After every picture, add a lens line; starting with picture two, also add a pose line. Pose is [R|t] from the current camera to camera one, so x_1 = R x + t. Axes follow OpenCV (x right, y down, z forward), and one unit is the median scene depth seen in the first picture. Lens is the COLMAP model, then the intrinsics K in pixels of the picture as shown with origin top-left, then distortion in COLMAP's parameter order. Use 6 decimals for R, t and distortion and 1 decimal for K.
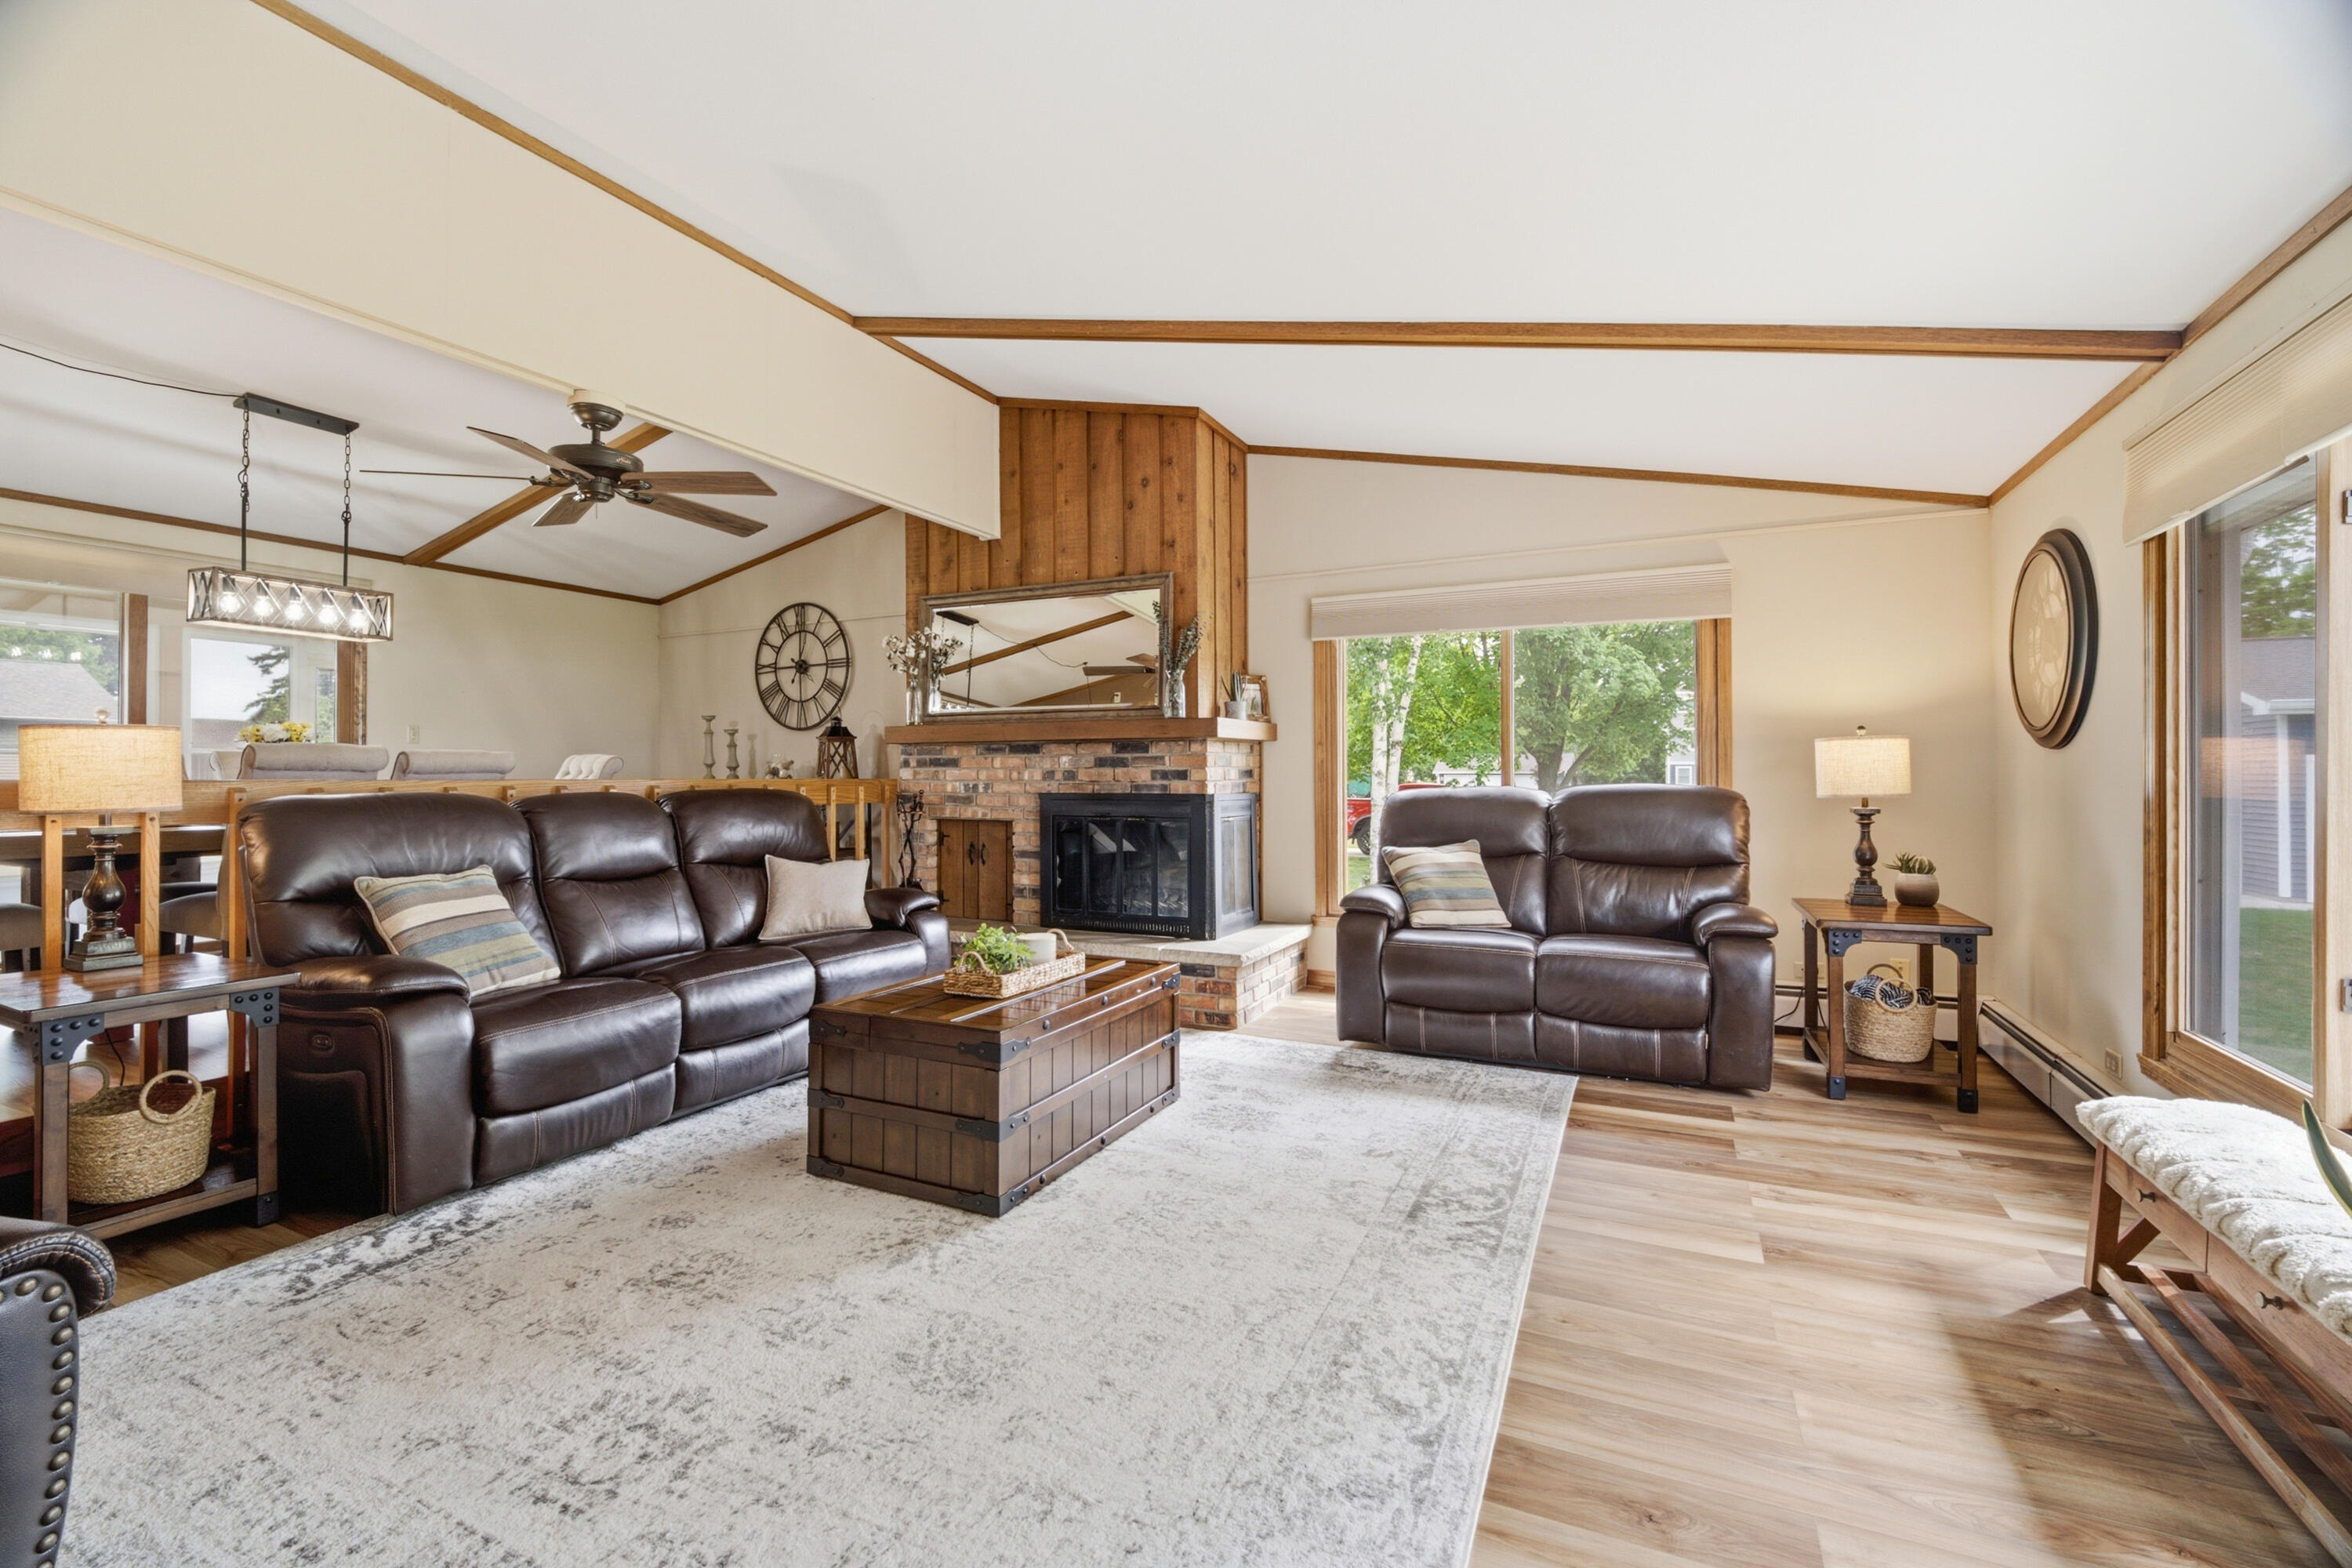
lens RADIAL K [[1008.4, 0, 1171.4], [0, 1008.4, 759.4], [0, 0, 1]] dist [-0.000181, -0.006859]
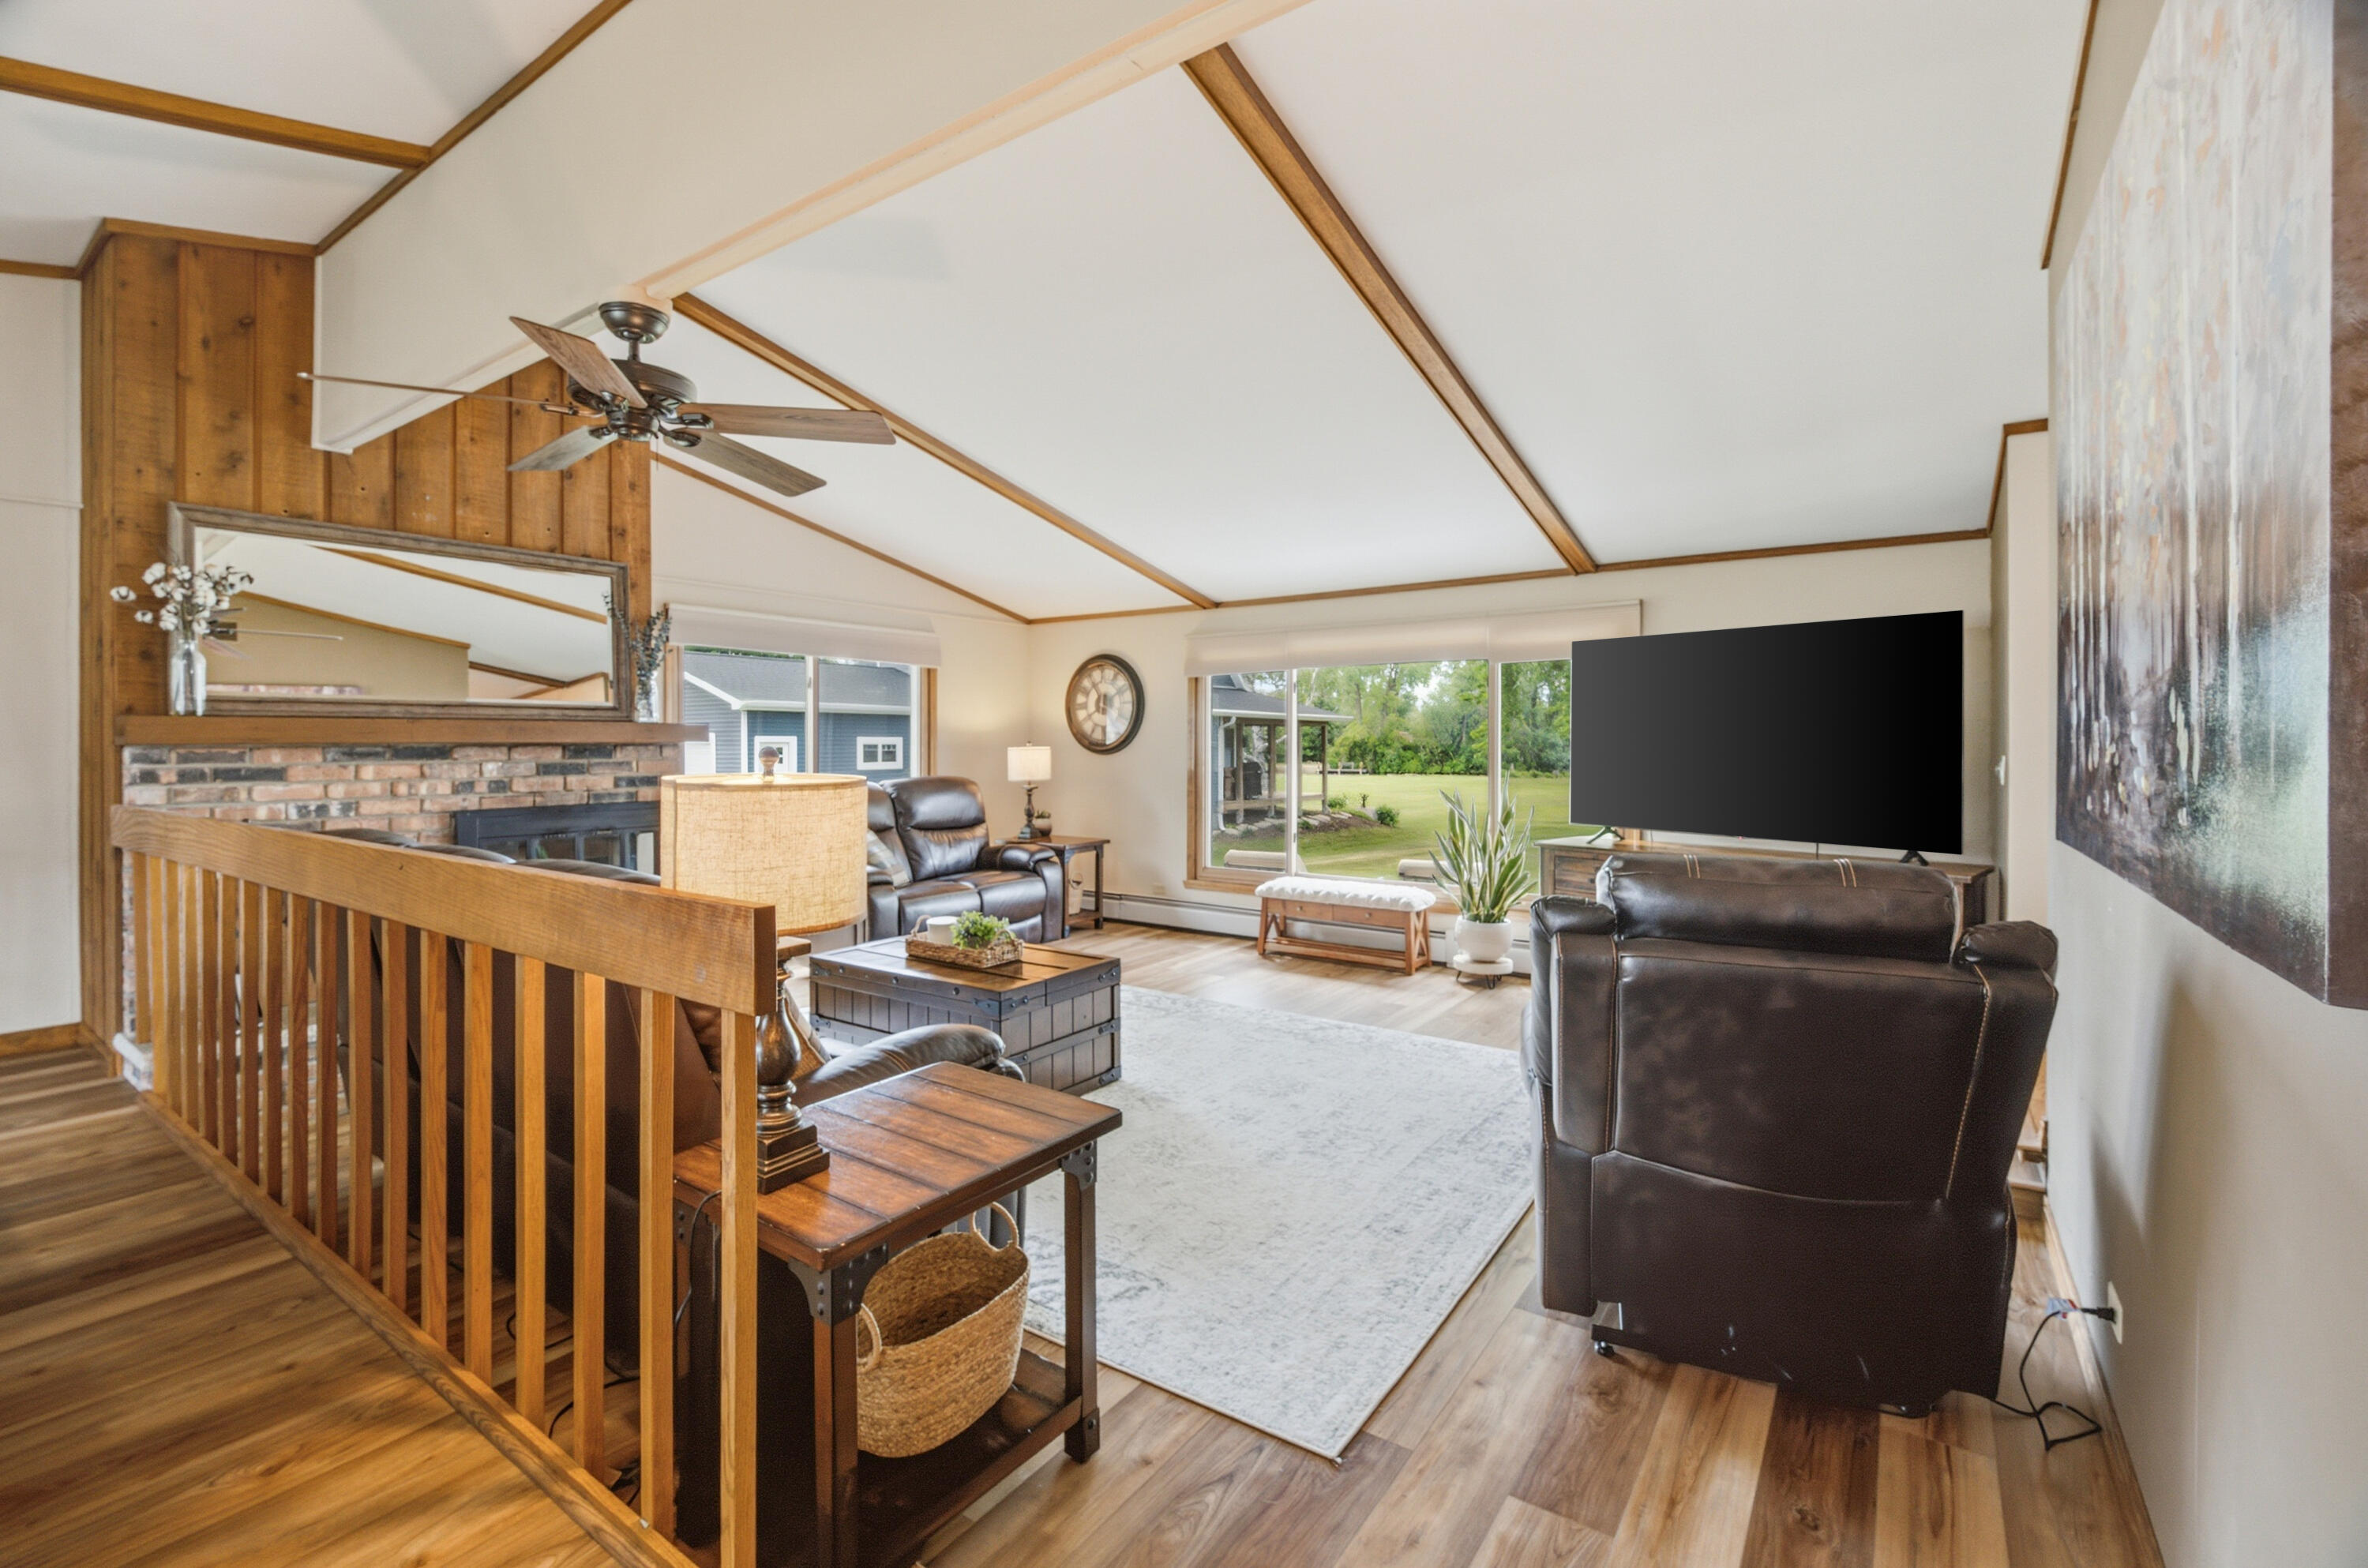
lens RADIAL K [[1021.5, 0, 1175.9], [0, 1021.5, 748.8], [0, 0, 1]] dist [-0.009904, -0.000696]
pose [[0.154033, -0.003555, 0.988059, -0.841010], [-0.010737, 0.999928, 0.005272, -0.024899], [-0.988007, -0.011421, 0.153984, 0.345531]]
